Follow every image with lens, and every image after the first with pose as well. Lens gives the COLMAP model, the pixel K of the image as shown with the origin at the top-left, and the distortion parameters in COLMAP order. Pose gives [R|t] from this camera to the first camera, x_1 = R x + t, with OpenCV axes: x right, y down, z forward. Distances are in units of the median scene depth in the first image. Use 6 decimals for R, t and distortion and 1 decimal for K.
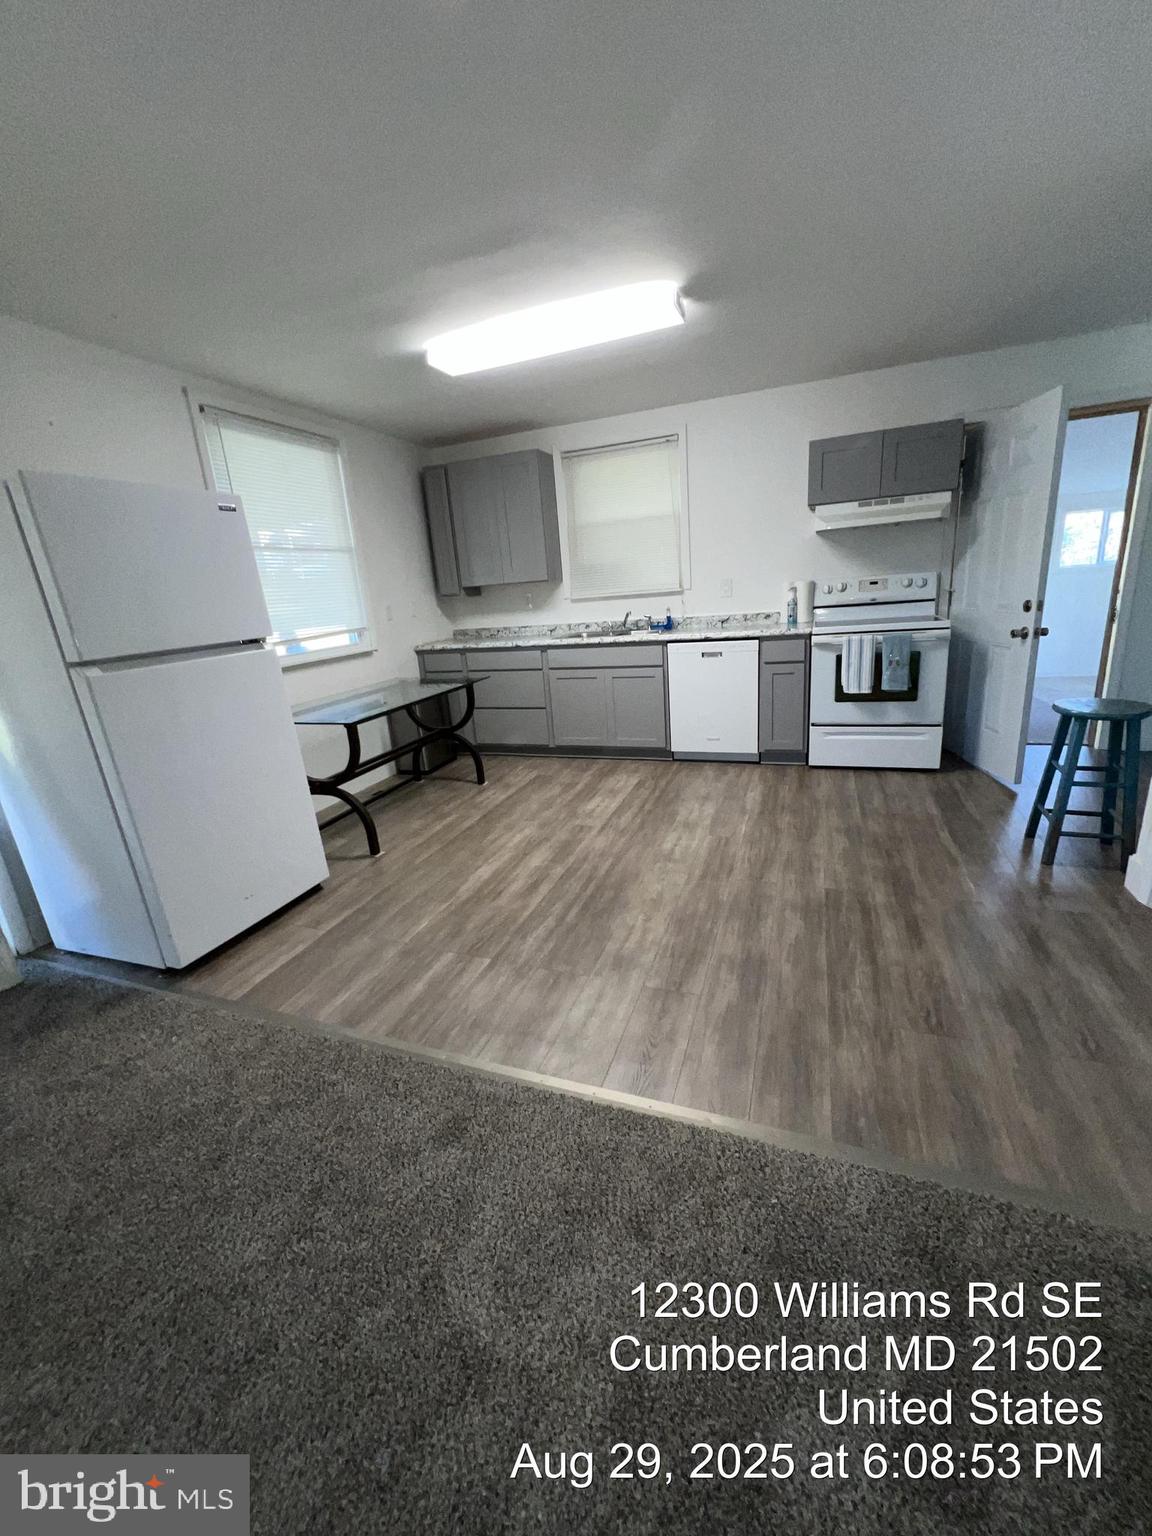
lens RADIAL K [[613.2, 0, 580.1], [0, 613.2, 765.8], [0, 0, 1]] dist [-0.002304, 0.000033]
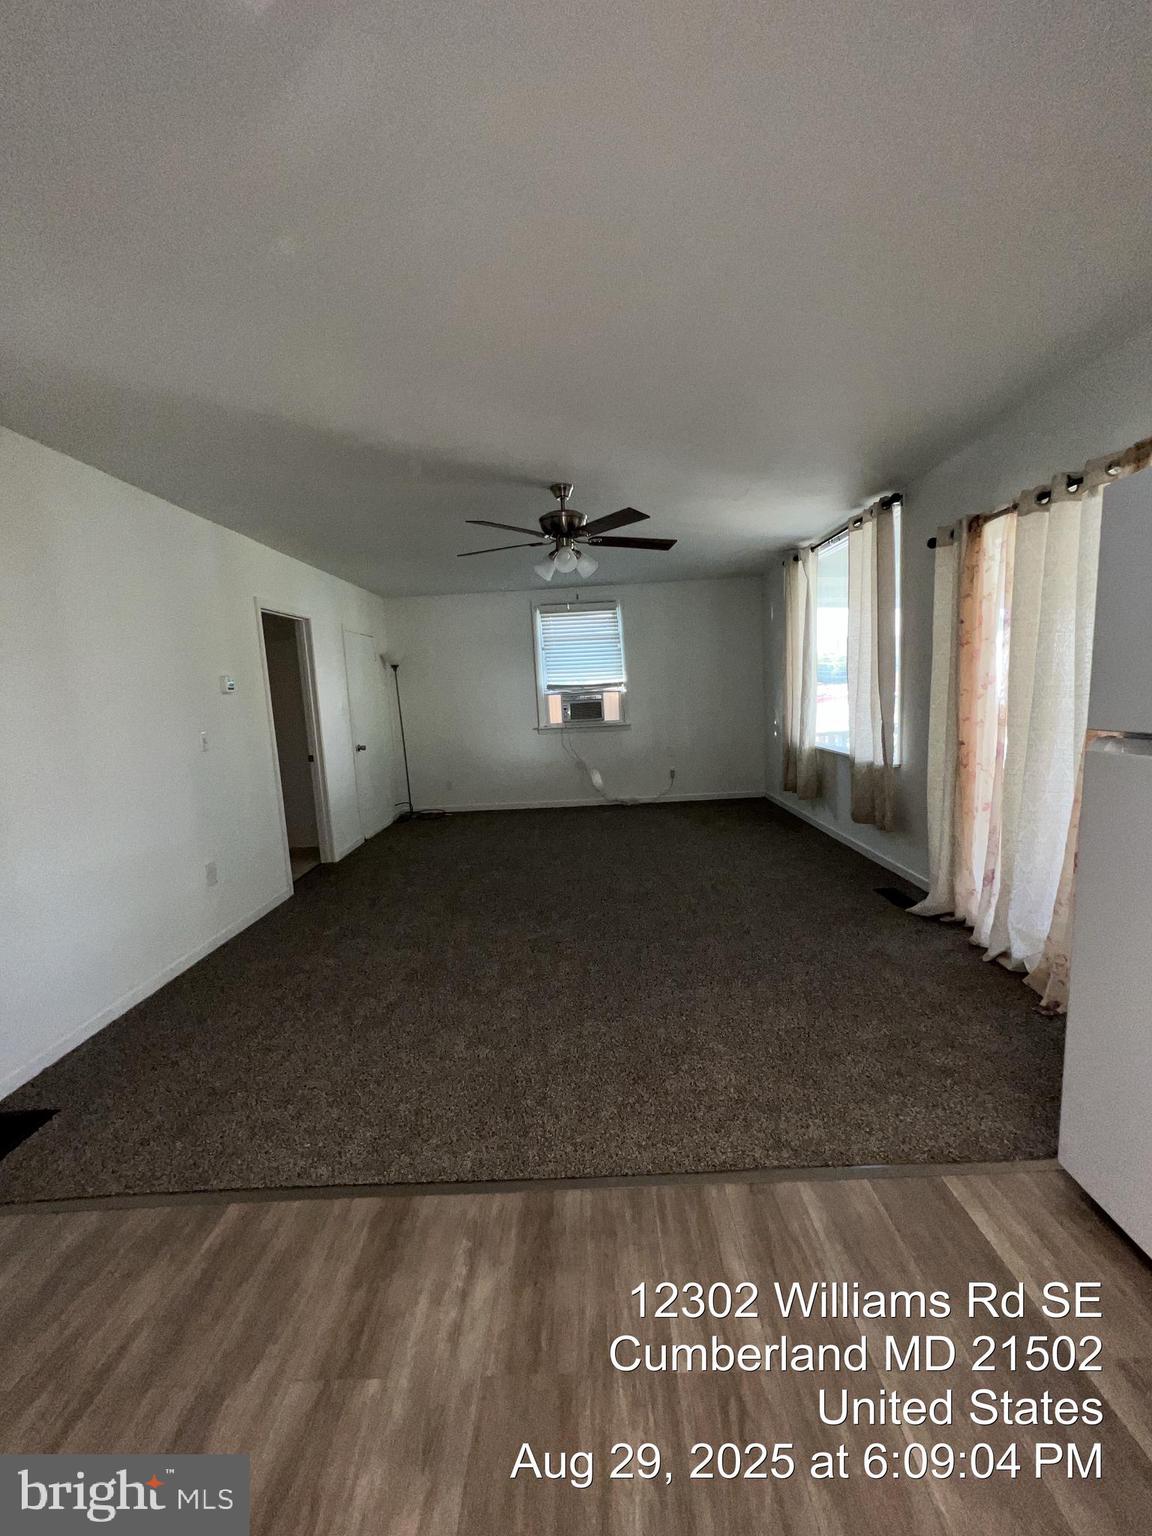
lens RADIAL K [[613.2, 0, 579.3], [0, 613.2, 767.4], [0, 0, 1]] dist [-0.002304, 0.000033]
pose [[-0.935910, 0.161030, -0.313277, 0.009353], [0.024424, 0.916911, 0.398344, -0.222014], [0.351392, 0.365162, -0.862079, 0.725153]]
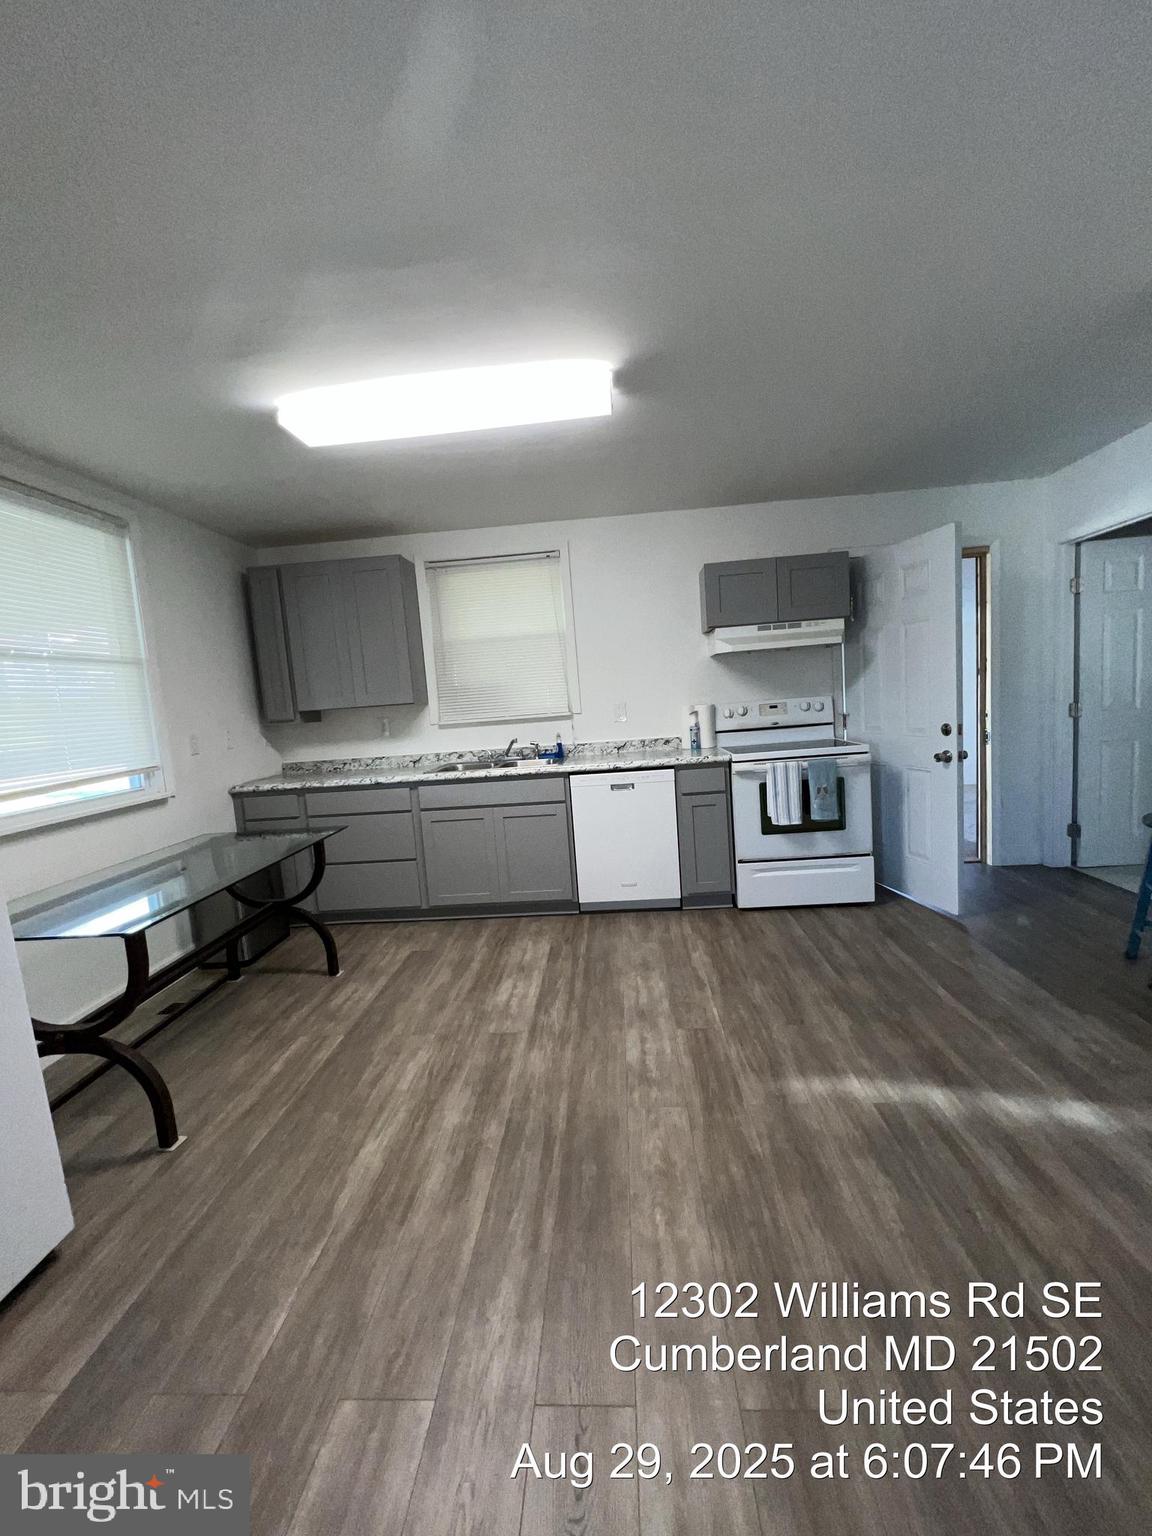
lens RADIAL K [[613.2, 0, 580.4], [0, 613.2, 765.4], [0, 0, 1]] dist [-0.002304, 0.000033]
pose [[0.957250, -0.026149, 0.288079, -0.094954], [0.081294, 0.980087, -0.181166, -0.064494], [-0.277605, 0.196840, 0.940314, 0.217385]]
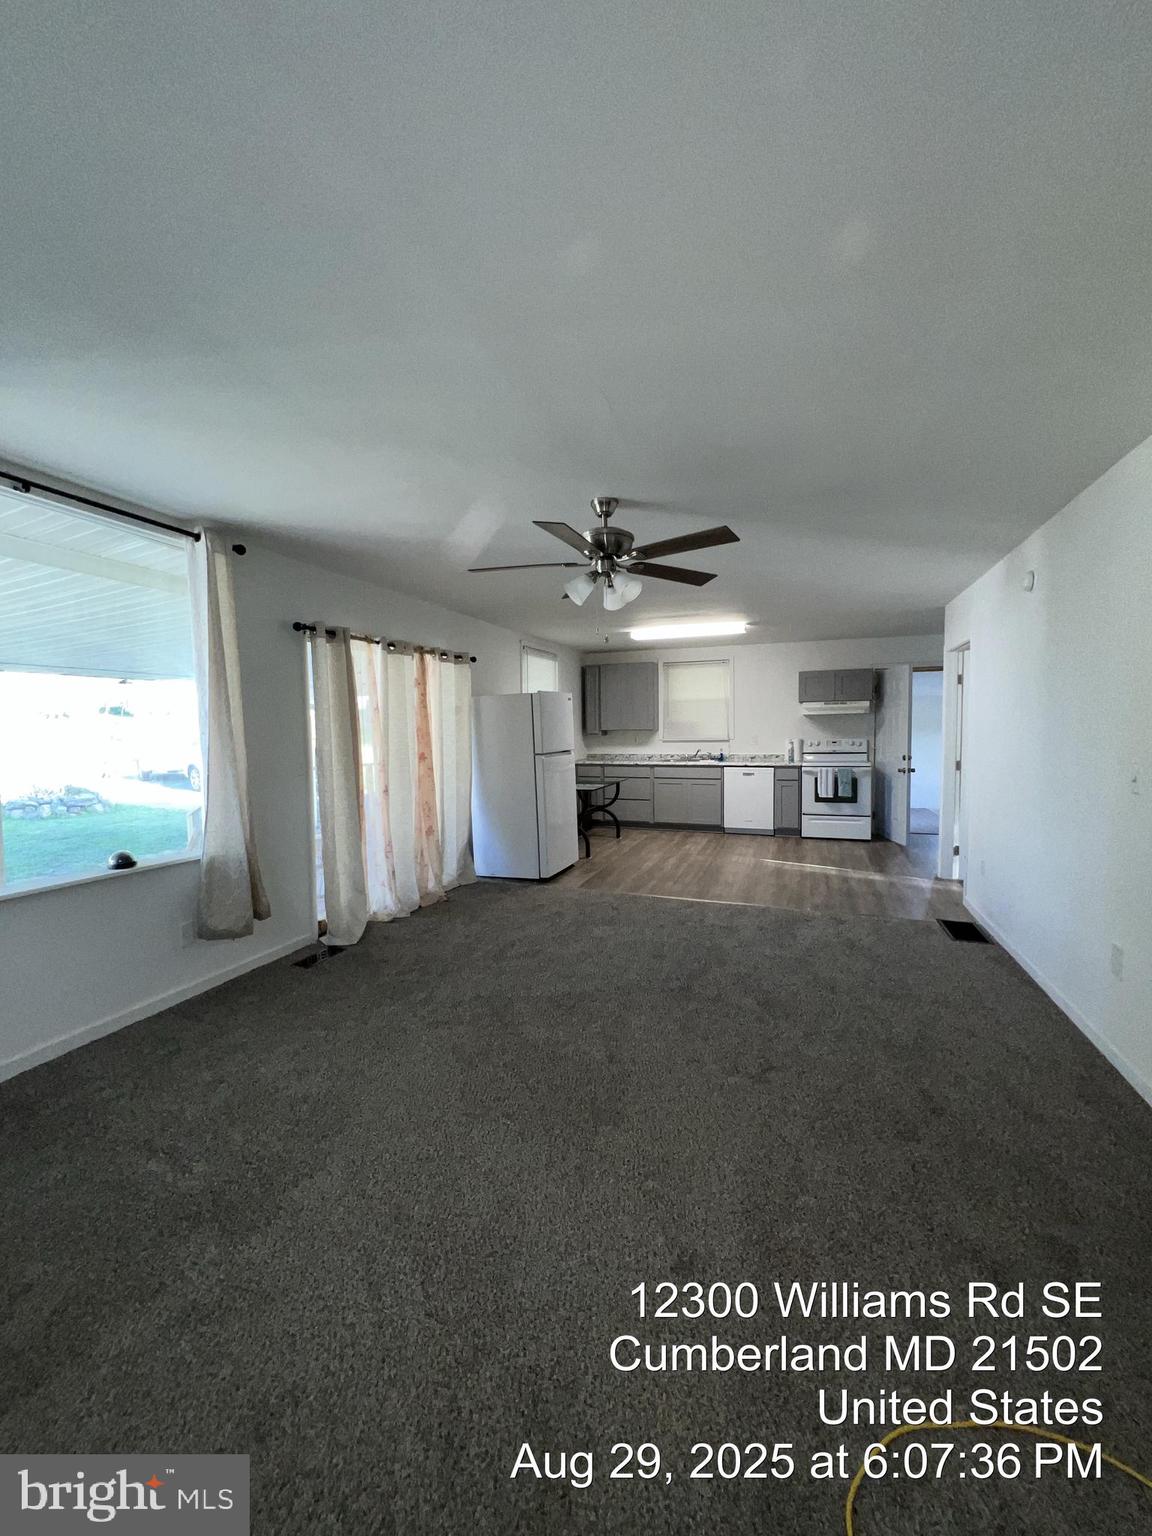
lens RADIAL K [[613.2, 0, 577.6], [0, 613.2, 764.8], [0, 0, 1]] dist [-0.002304, 0.000033]
pose [[0.998139, 0.060976, 0.000167, -0.327748], [-0.059460, 0.973913, -0.218993, 0.246262], [-0.013516, 0.218576, 0.975726, -0.875653]]
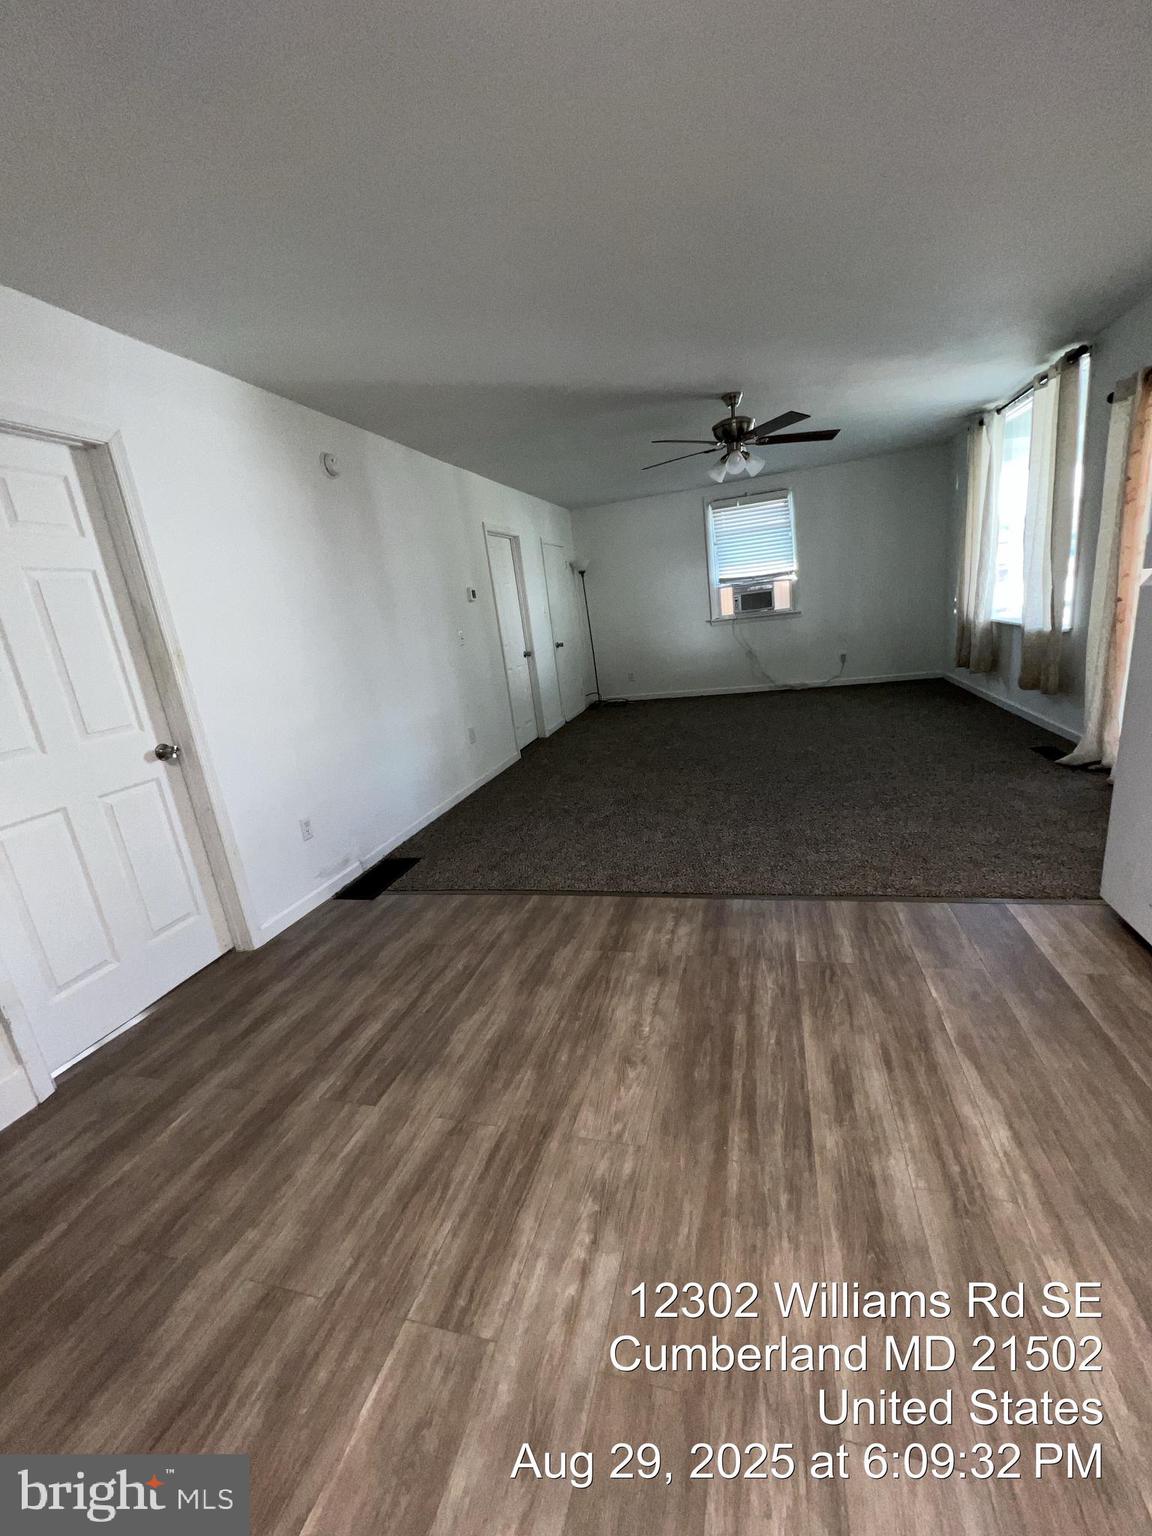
lens RADIAL K [[613.2, 0, 579.6], [0, 613.2, 769.4], [0, 0, 1]] dist [-0.002304, 0.000033]
pose [[-0.979256, 0.201626, -0.020105, 0.083474], [0.163633, 0.845426, 0.508408, -0.274708], [0.119505, 0.494571, -0.860882, 0.954725]]
